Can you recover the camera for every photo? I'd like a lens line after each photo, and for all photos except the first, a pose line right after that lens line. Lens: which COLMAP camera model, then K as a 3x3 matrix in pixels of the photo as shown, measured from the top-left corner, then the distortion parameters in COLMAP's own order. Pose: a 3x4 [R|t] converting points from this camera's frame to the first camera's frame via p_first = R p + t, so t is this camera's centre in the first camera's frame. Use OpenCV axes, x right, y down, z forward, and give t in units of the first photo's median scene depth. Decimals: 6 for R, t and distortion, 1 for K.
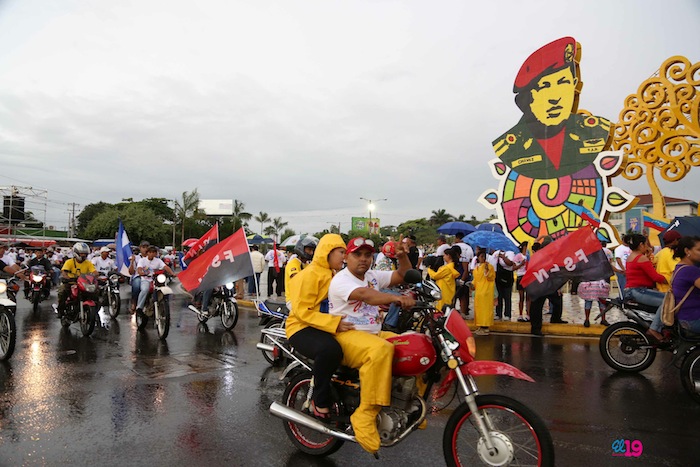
lens RADIAL K [[487.3, 0, 356.9], [0, 487.3, 216.3], [0, 0, 1]] dist [-0.066146, 0.016297]
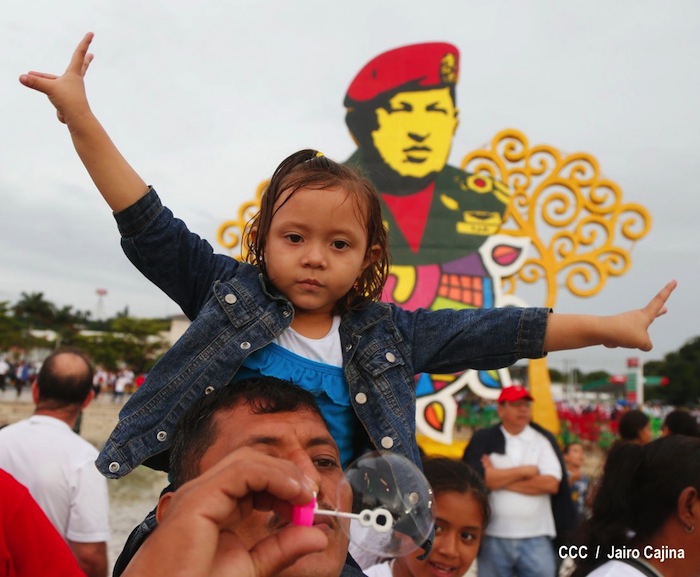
lens RADIAL K [[655.7, 0, 333.5], [0, 655.7, 241.2], [0, 0, 1]] dist [-0.076347, 0.000000]
pose [[0.781423, 0.185434, 0.595812, -0.122334], [-0.115375, 0.981297, -0.154092, 0.020350], [-0.613243, 0.051669, 0.788203, 0.443959]]
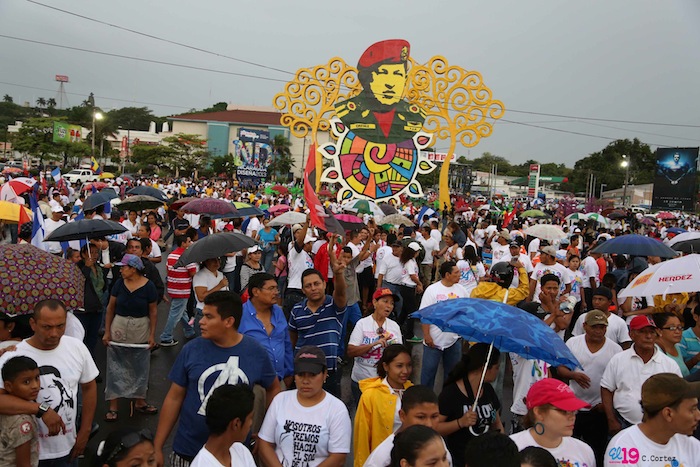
lens RADIAL K [[677.1, 0, 353.2], [0, 677.1, 228.8], [0, 0, 1]] dist [-0.000850, 0.000000]
pose [[0.726153, -0.001092, 0.687532, -0.986320], [-0.125797, 0.982906, 0.134425, -0.088706], [-0.675927, -0.184103, 0.713603, -0.372352]]
